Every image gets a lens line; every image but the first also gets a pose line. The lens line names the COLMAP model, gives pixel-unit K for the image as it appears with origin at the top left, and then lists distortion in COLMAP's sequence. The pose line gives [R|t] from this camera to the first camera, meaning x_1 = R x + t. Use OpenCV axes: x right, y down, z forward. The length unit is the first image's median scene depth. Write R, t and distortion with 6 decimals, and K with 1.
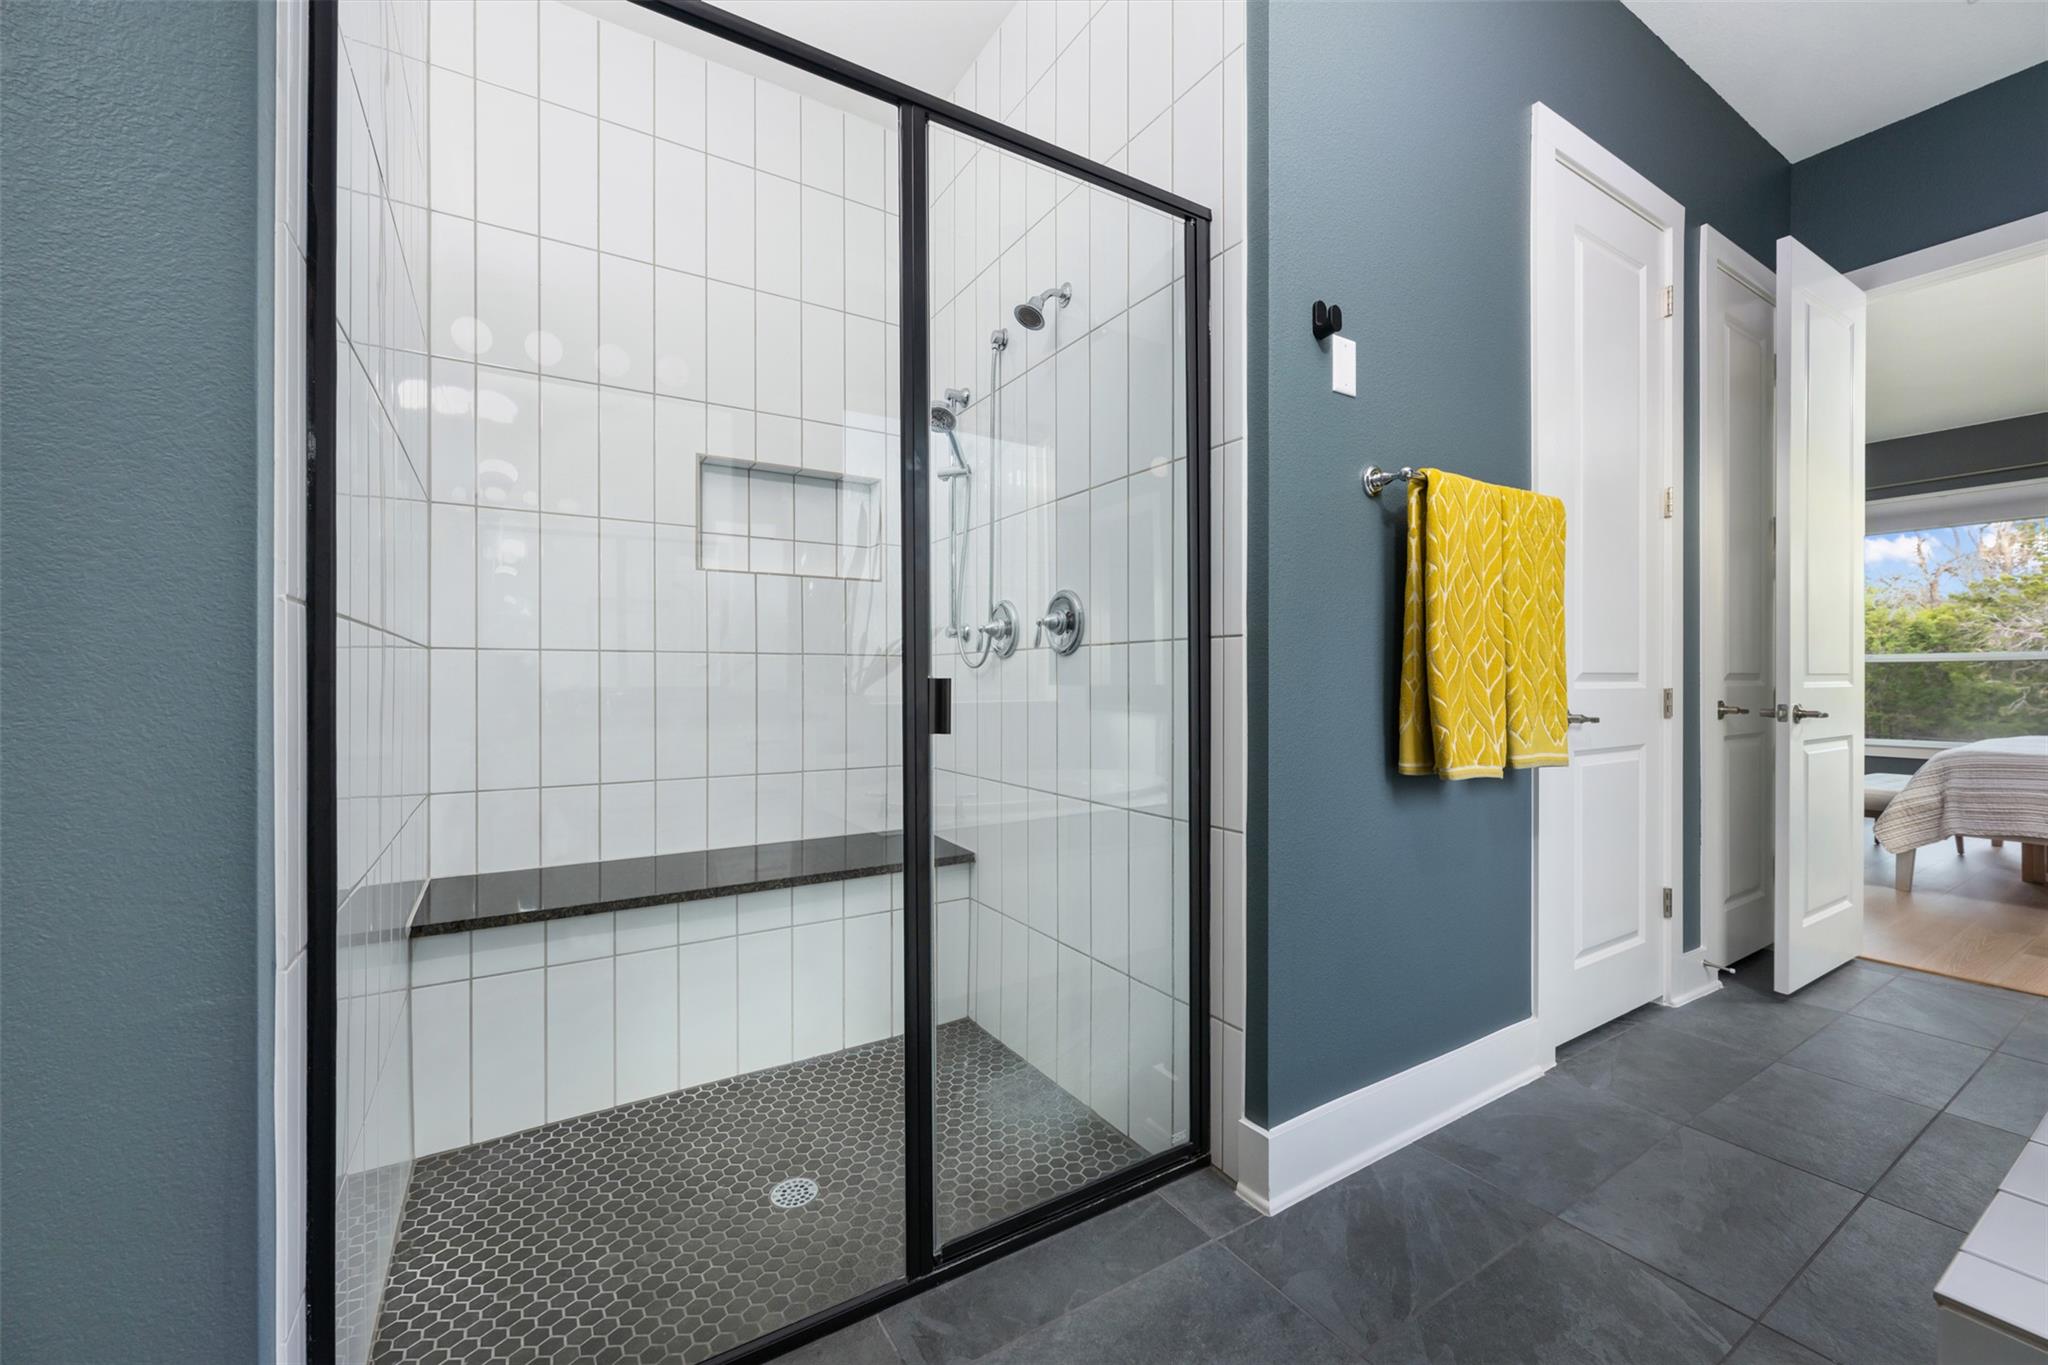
lens RADIAL K [[817.5, 0, 1030.4], [0, 817.5, 678.6], [0, 0, 1]] dist [-0.000047, -0.000140]
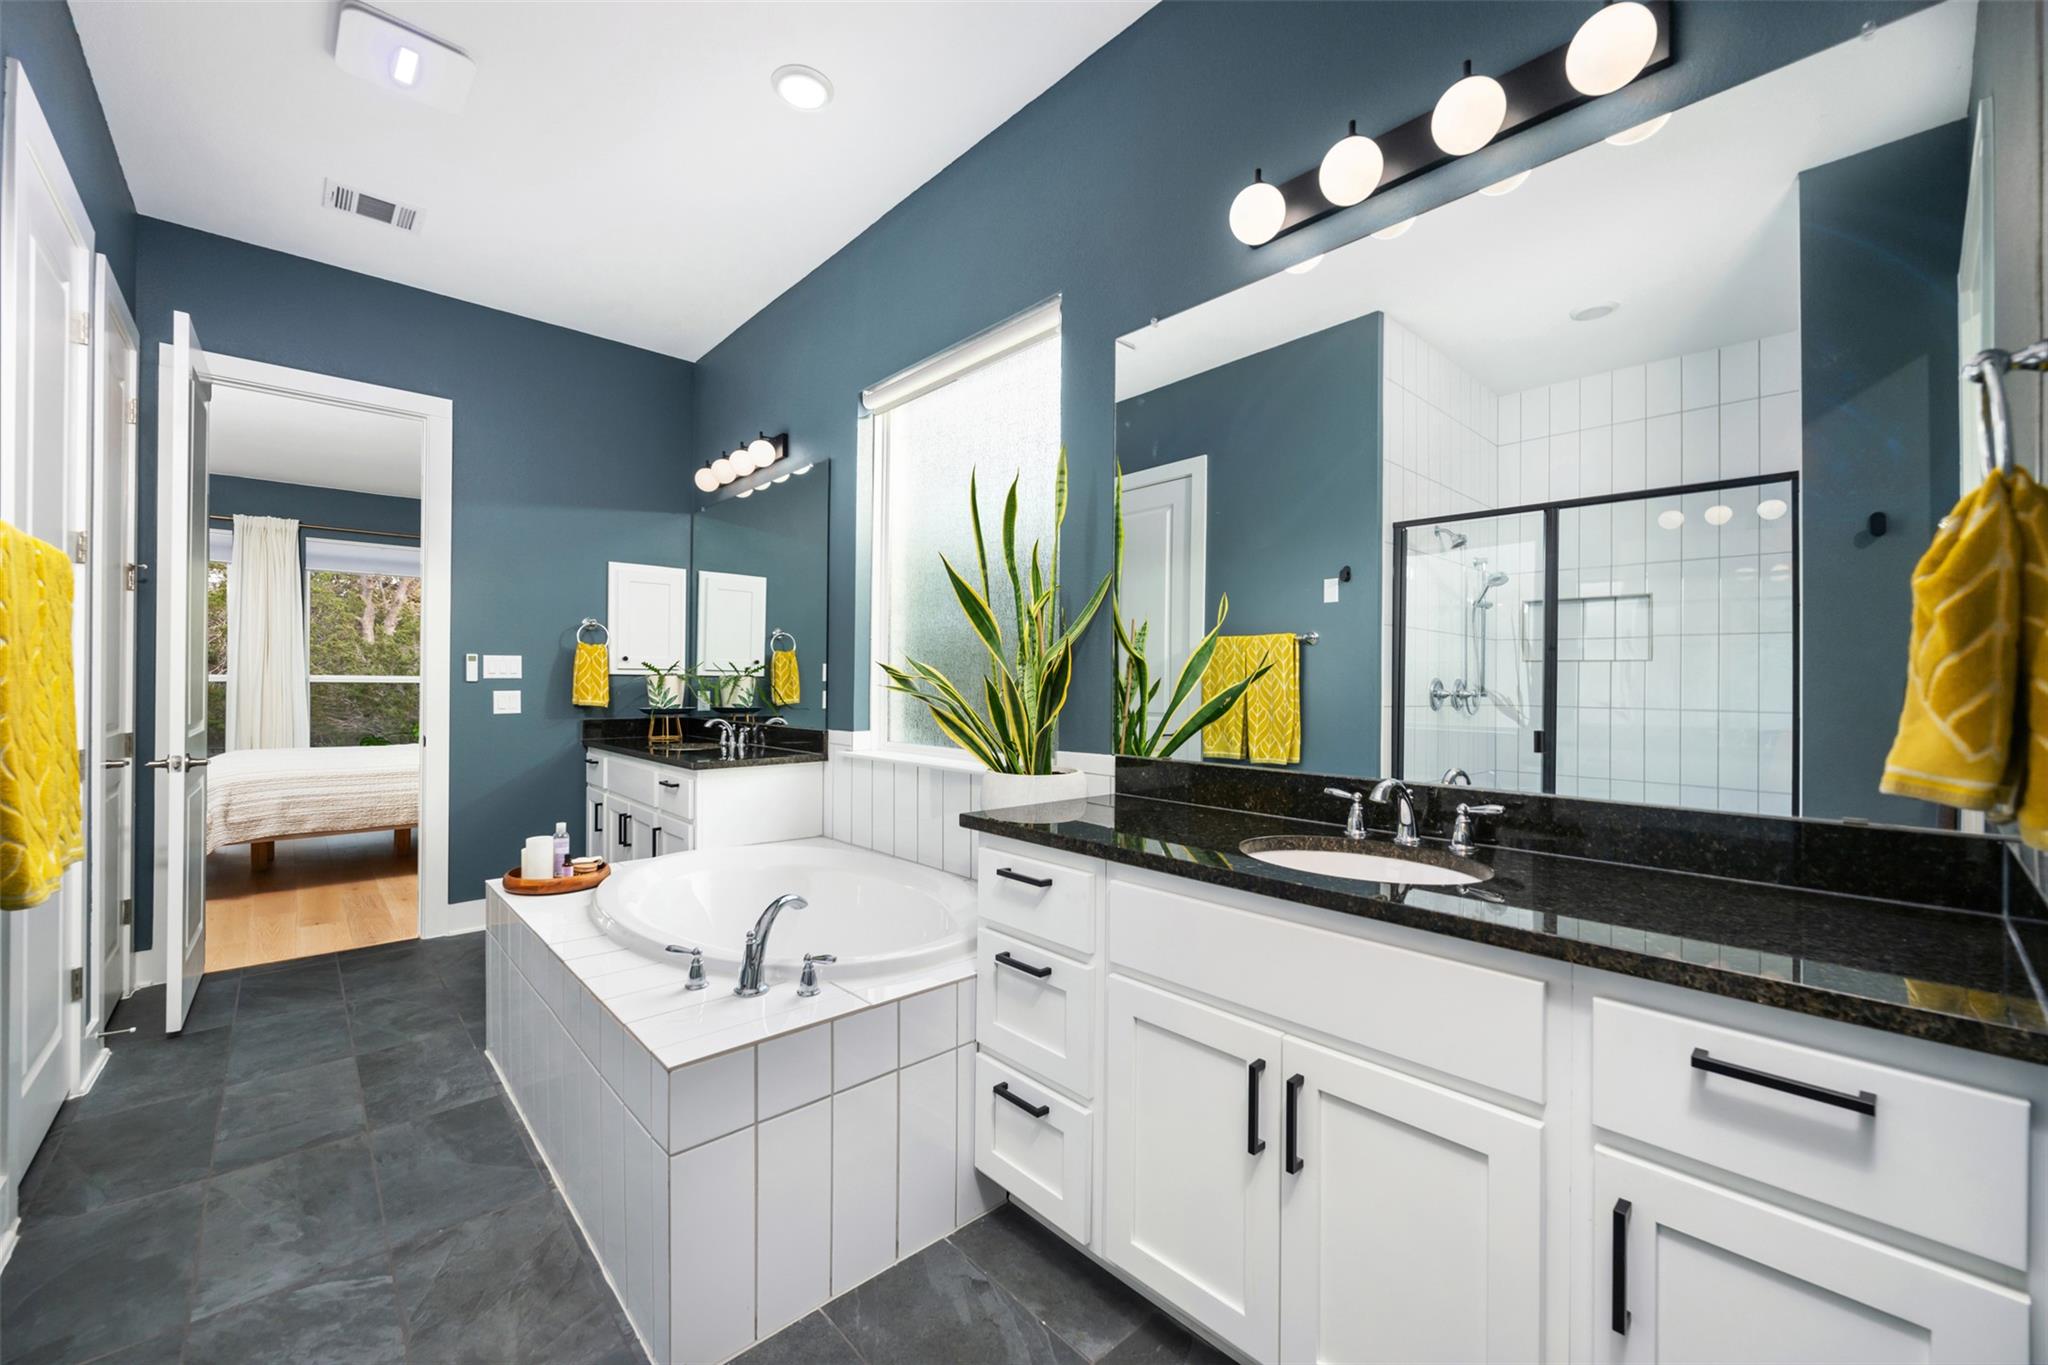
lens RADIAL K [[817.5, 0, 1029.5], [0, 817.5, 677.3], [0, 0, 1]] dist [-0.000047, -0.000140]
pose [[-0.180062, -0.001636, 0.983654, -0.487156], [0.000292, 0.999998, 0.001716, -0.109578], [-0.983655, 0.000596, -0.180061, 0.192085]]
